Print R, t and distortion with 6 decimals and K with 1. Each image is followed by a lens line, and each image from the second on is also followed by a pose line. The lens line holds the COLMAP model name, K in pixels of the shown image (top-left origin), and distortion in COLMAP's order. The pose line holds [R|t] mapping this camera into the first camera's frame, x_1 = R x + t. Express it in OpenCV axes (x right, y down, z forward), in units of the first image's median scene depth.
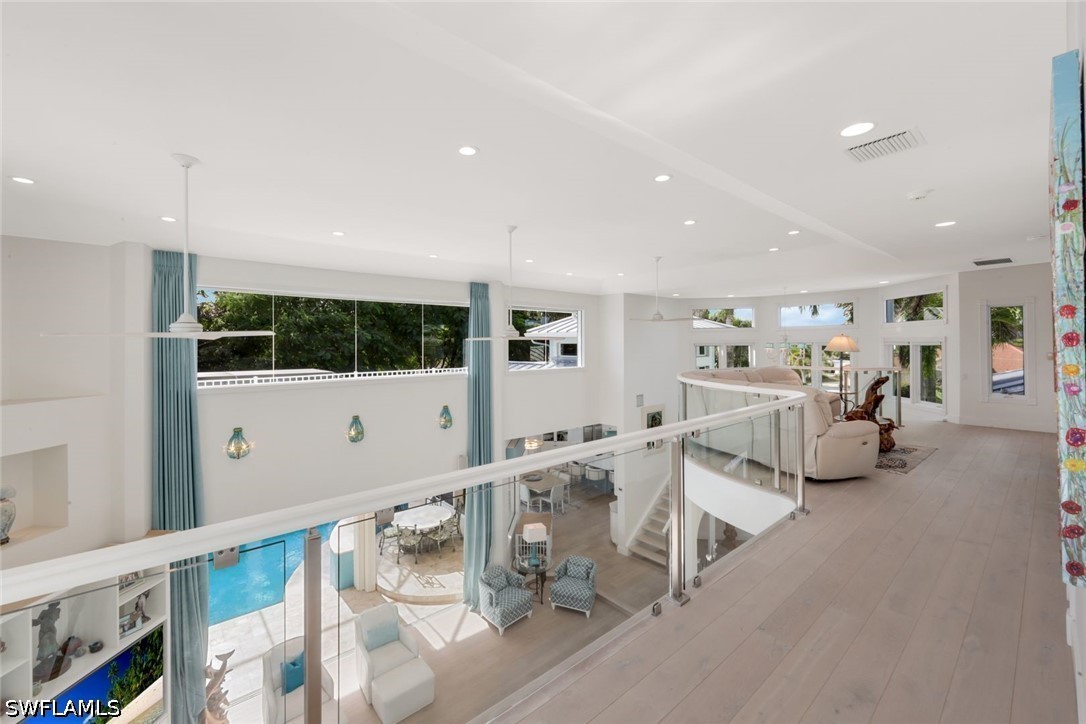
lens RADIAL K [[444.6, 0, 543.5], [0, 444.6, 345.2], [0, 0, 1]] dist [-0.003077, -0.000049]
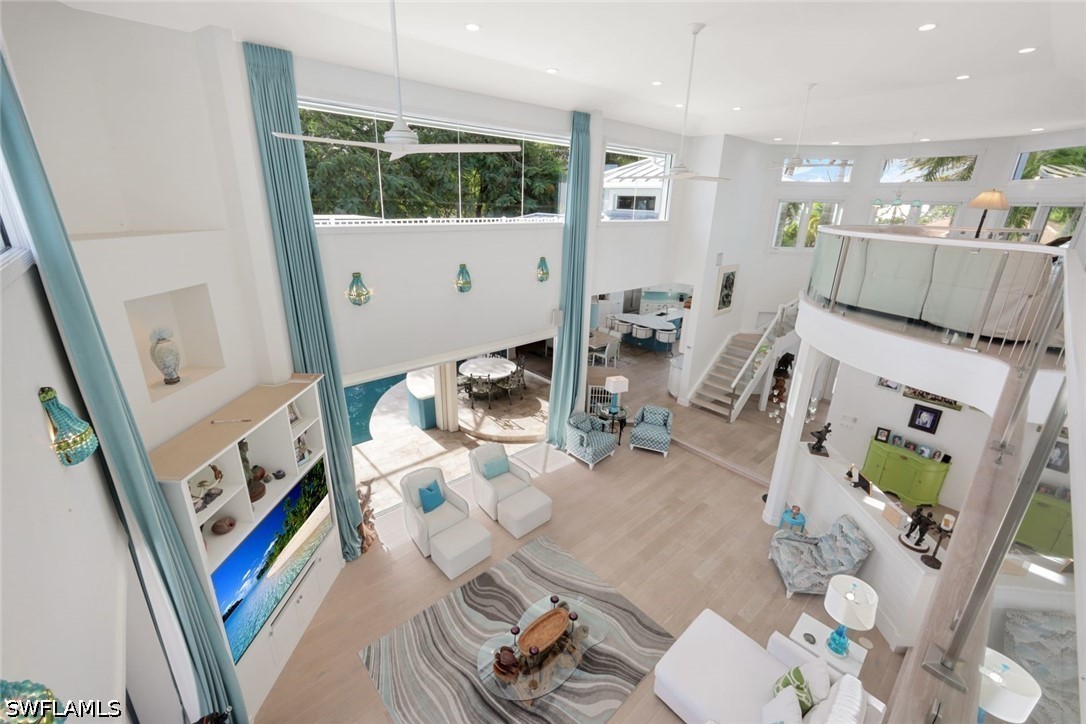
lens RADIAL K [[444.6, 0, 547.4], [0, 444.6, 354.9], [0, 0, 1]] dist [-0.003077, -0.000049]
pose [[0.999481, 0.024920, 0.020427, -0.212612], [-0.030222, 0.944885, 0.326004, 0.023439], [-0.011177, -0.326452, 0.945148, 0.043082]]
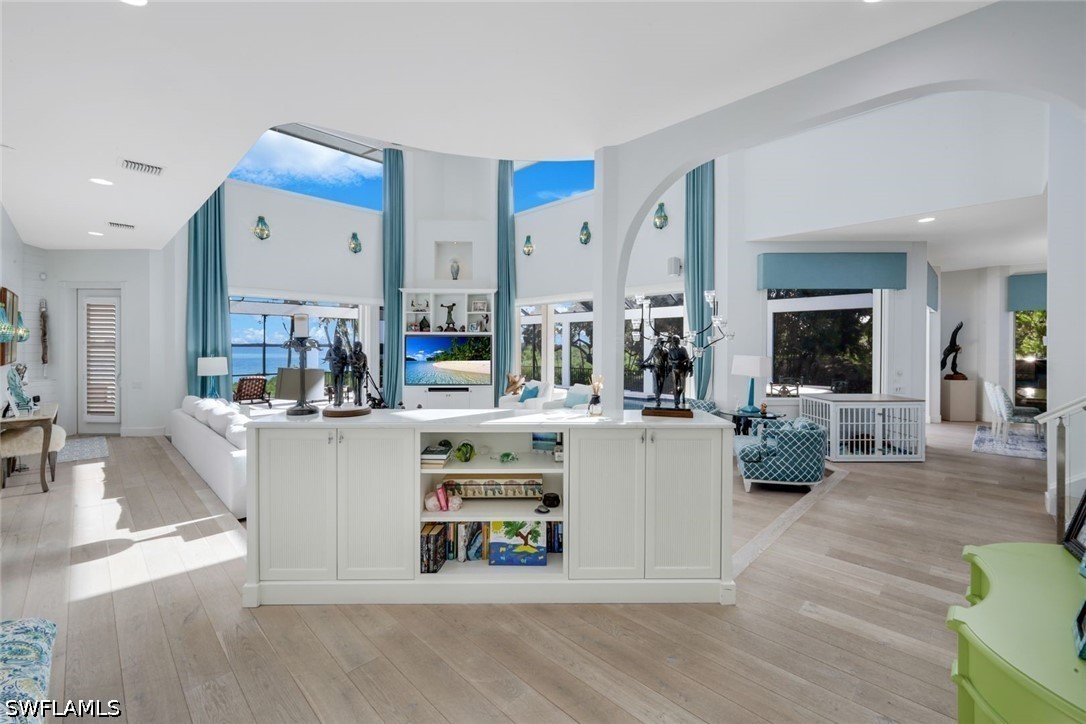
lens RADIAL K [[444.6, 0, 546.8], [0, 444.6, 352.8], [0, 0, 1]] dist [-0.003077, -0.000049]
pose [[0.067599, 0.013939, -0.997615, 0.629857], [-0.004867, 0.999895, 0.013642, 0.405800], [0.997701, 0.003934, 0.067660, 0.671555]]
